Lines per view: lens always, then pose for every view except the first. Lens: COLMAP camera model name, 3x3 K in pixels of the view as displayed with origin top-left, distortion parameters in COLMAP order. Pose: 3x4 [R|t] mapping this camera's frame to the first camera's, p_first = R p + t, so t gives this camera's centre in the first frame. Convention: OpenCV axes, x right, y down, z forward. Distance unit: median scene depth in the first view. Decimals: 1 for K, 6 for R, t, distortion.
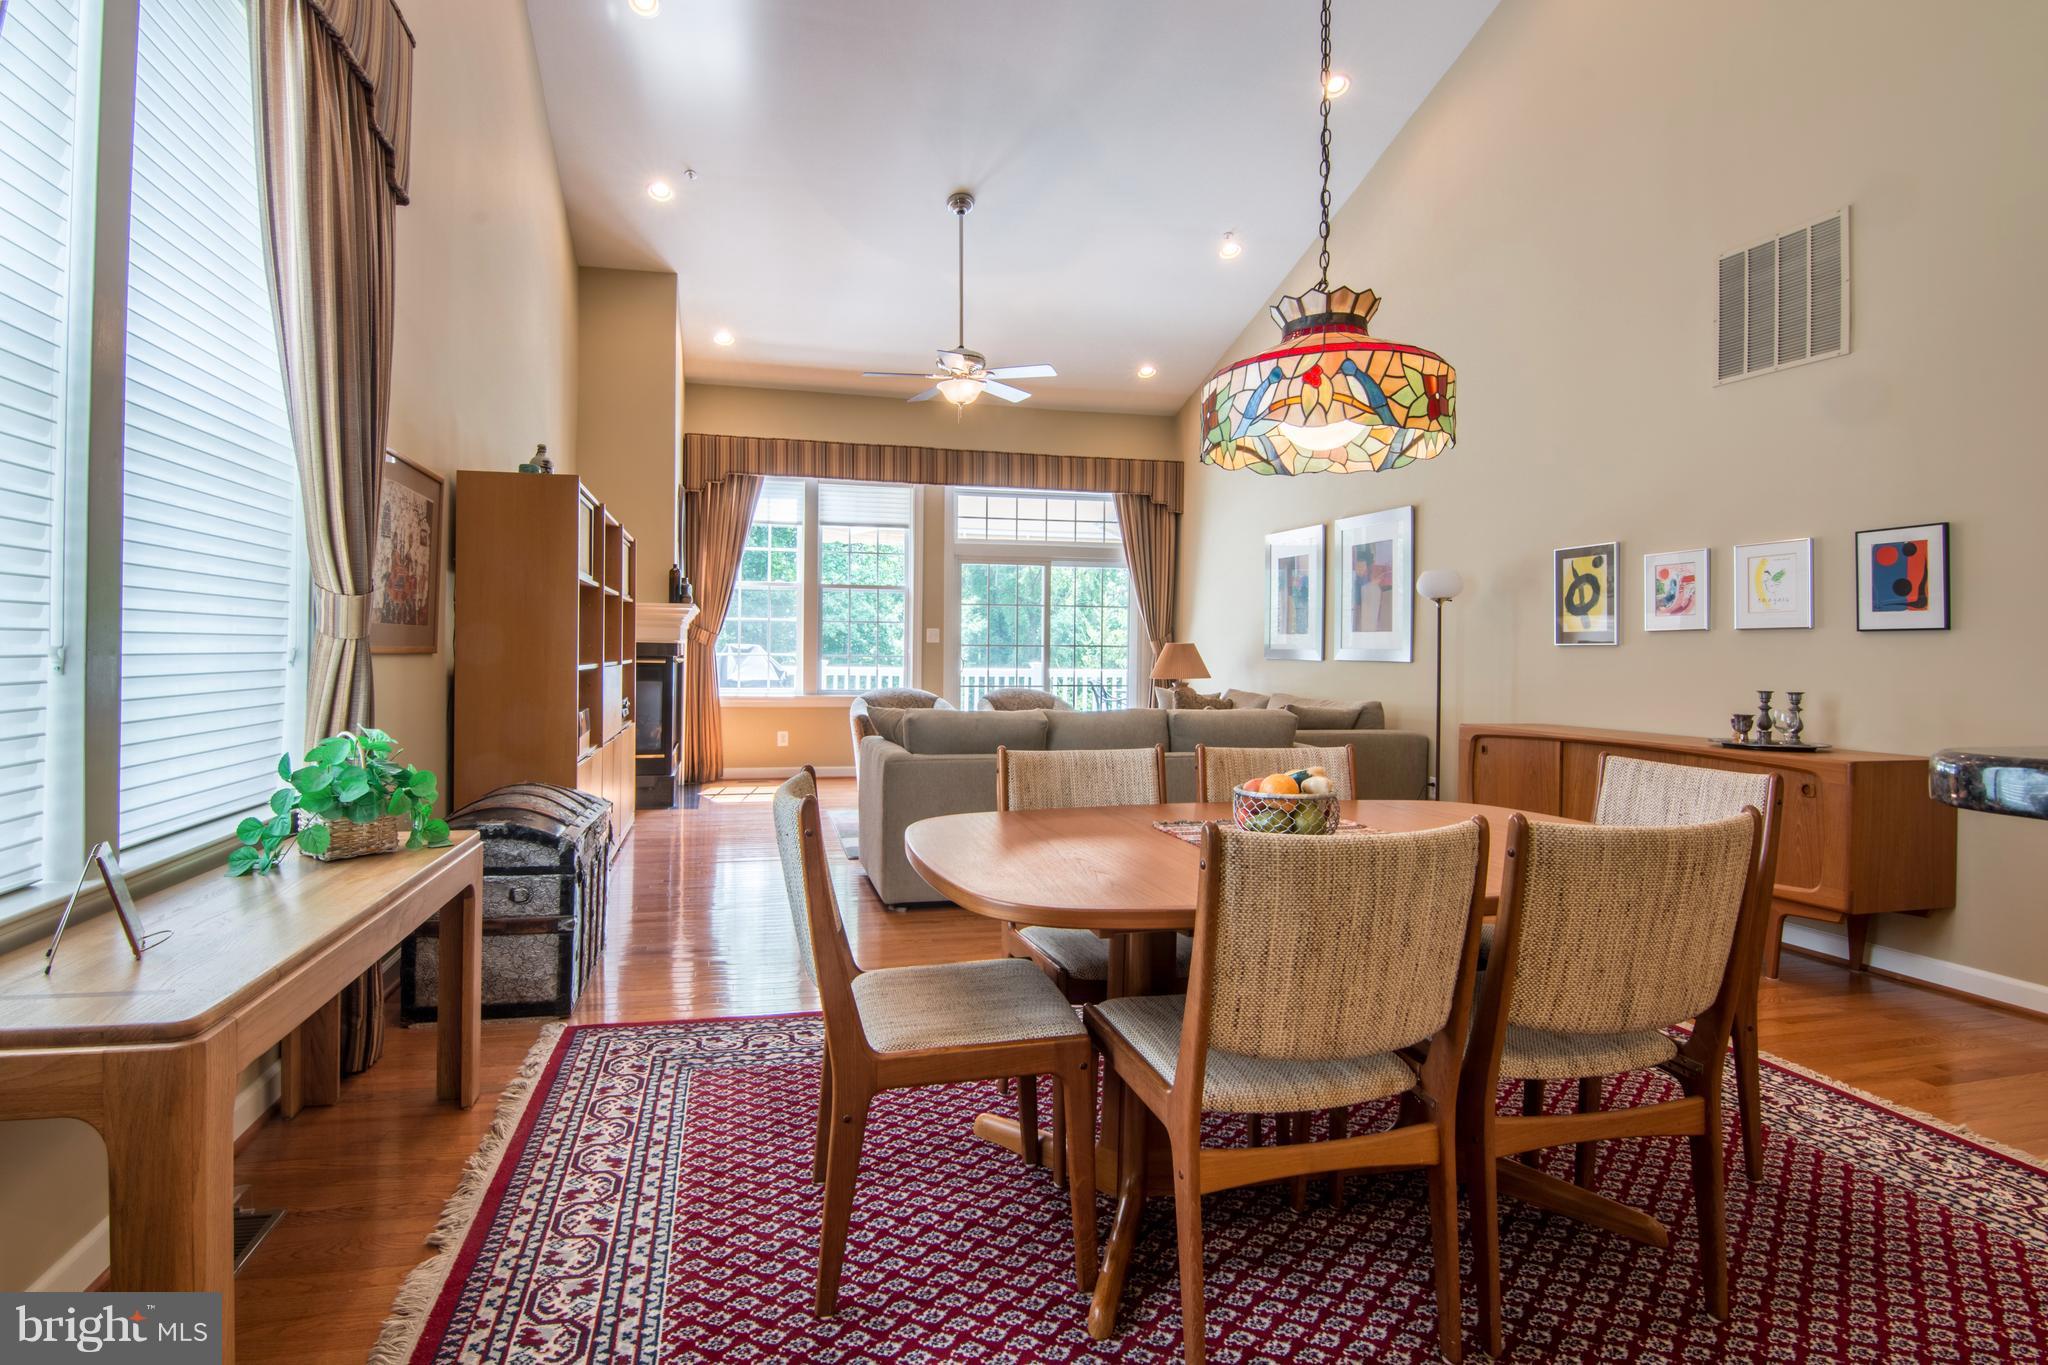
lens RADIAL K [[1006.9, 0, 945.4], [0, 1006.9, 645.4], [0, 0, 1]] dist [-0.015305, -0.000330]
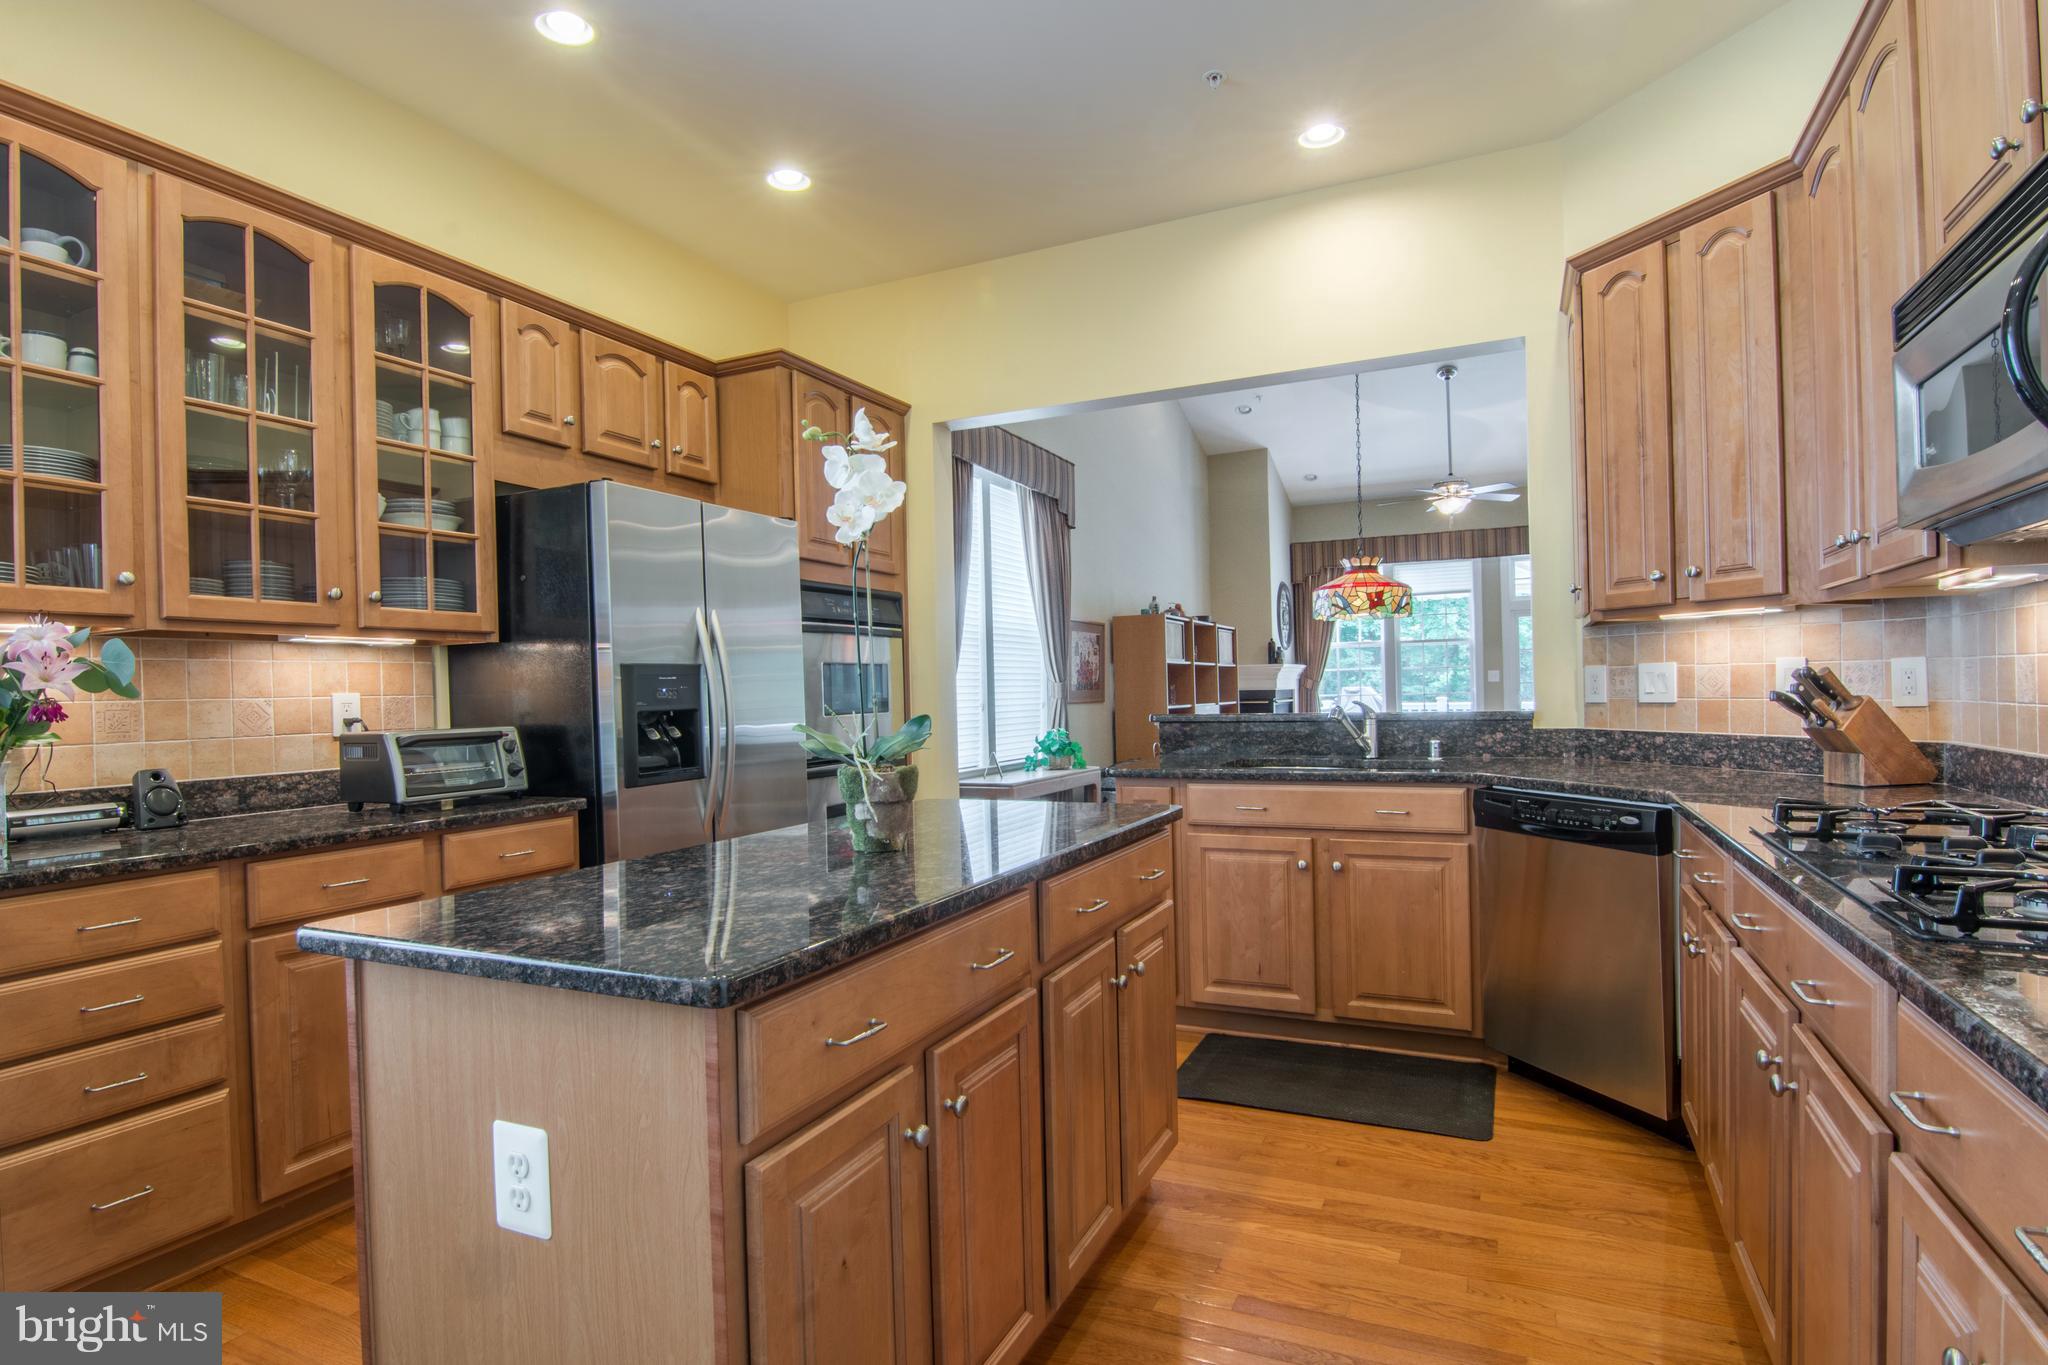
lens RADIAL K [[1021.6, 0, 1024.7], [0, 1021.6, 696.0], [0, 0, 1]] dist [-0.016664, -0.001053]
pose [[0.794134, -0.026216, -0.607177, 0.375578], [0.033371, 0.999443, 0.000493, -0.006603], [0.606826, -0.020654, 0.794566, -0.466801]]
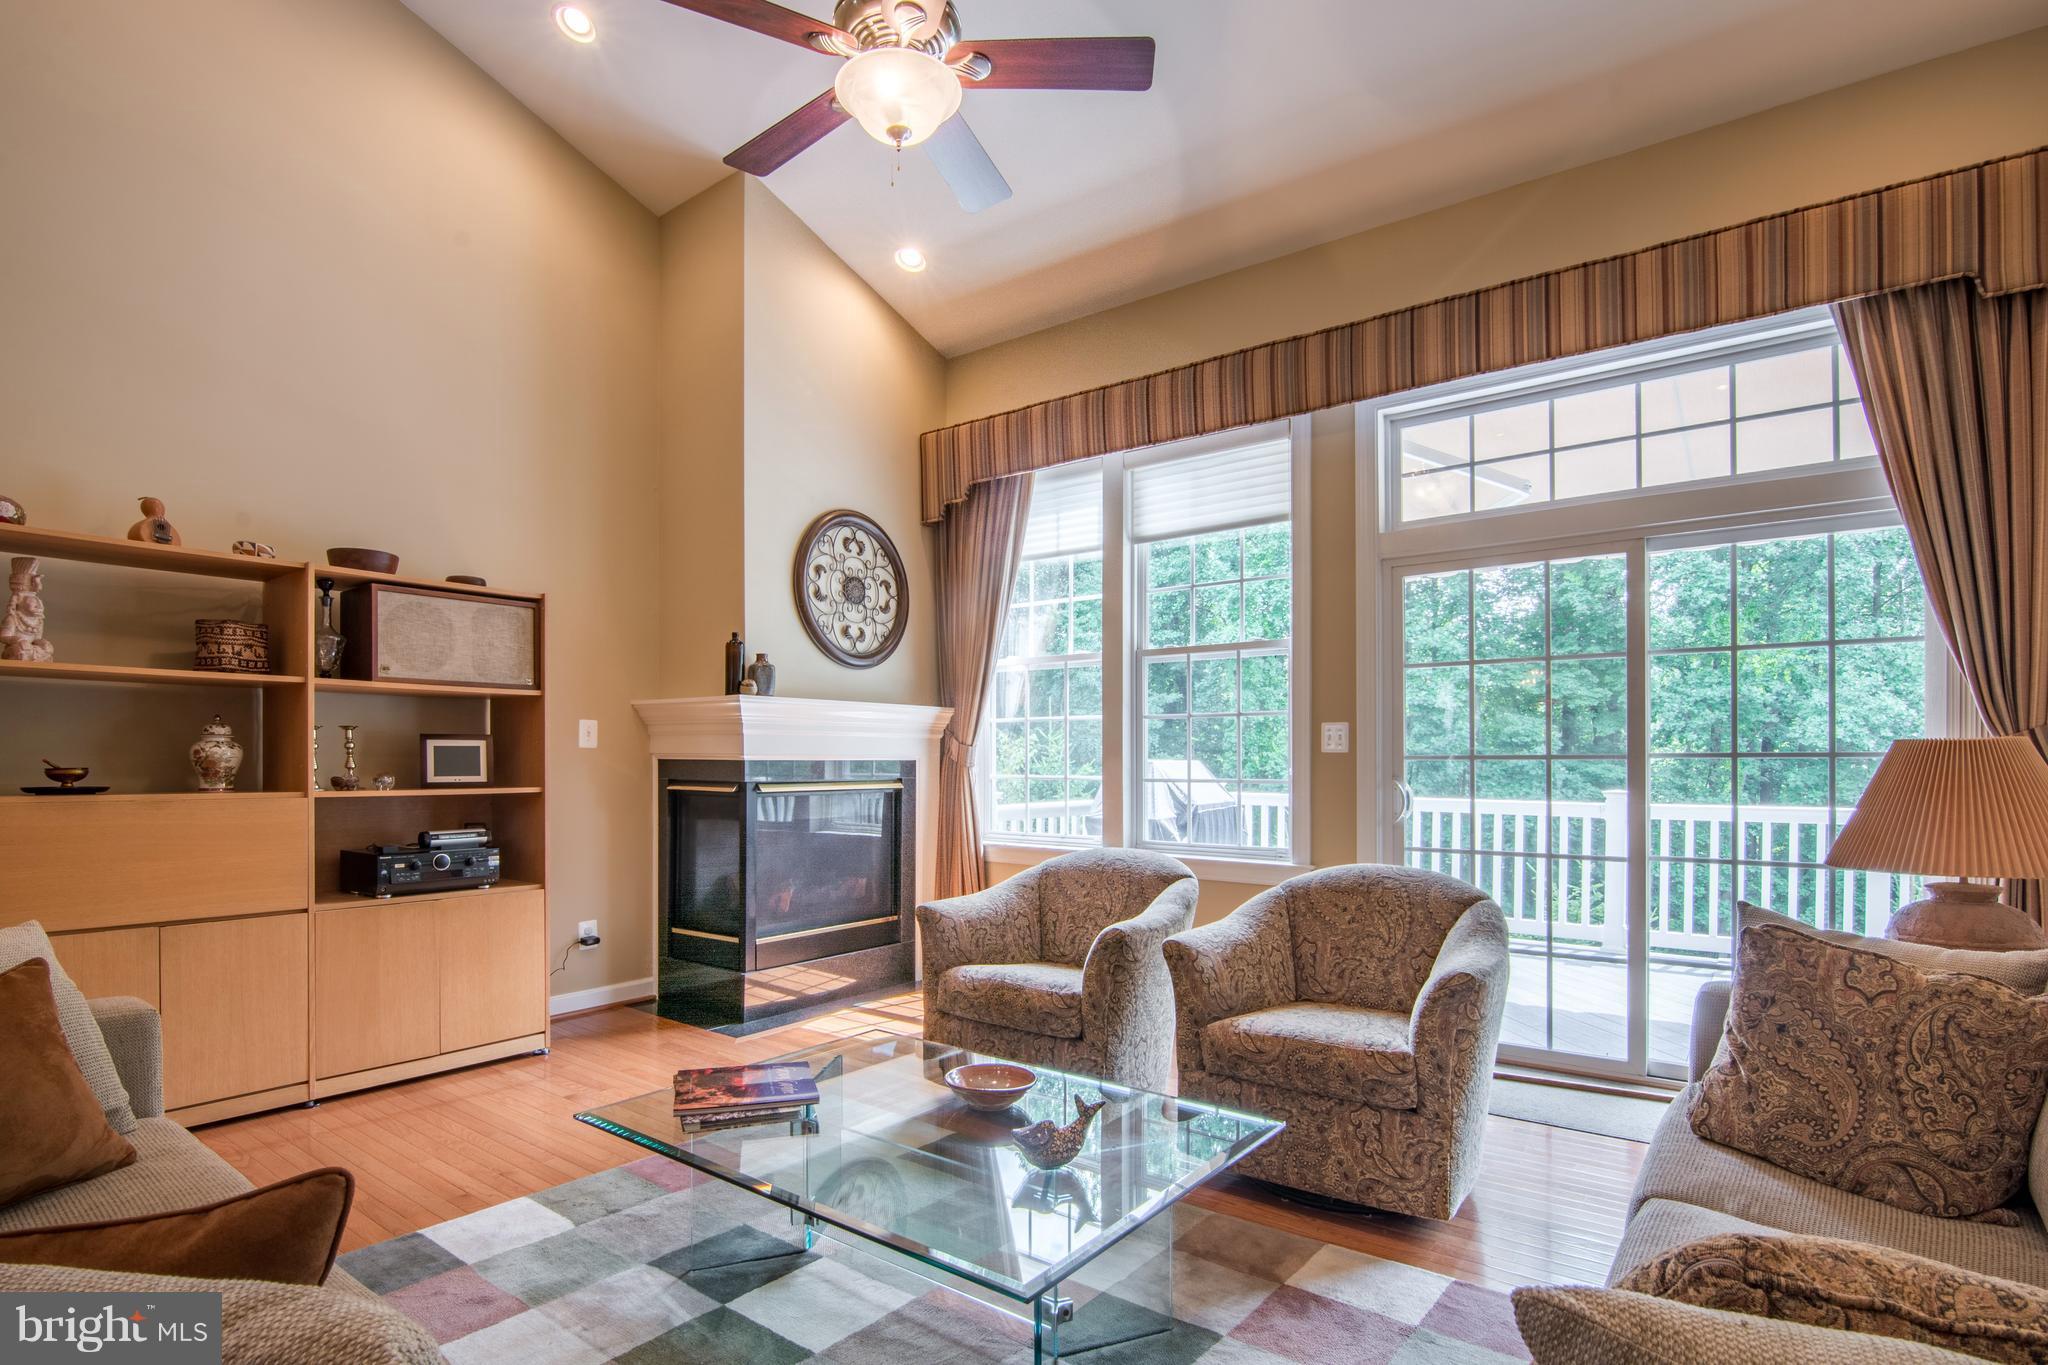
lens RADIAL K [[1014.7, 0, 1016.0], [0, 1014.7, 761.0], [0, 0, 1]] dist [-0.016067, -0.000500]
pose [[0.647195, -0.012524, -0.762222, 0.317917], [0.010066, 0.999918, -0.007883, 0.004933], [0.762258, -0.002571, 0.647268, 0.731135]]
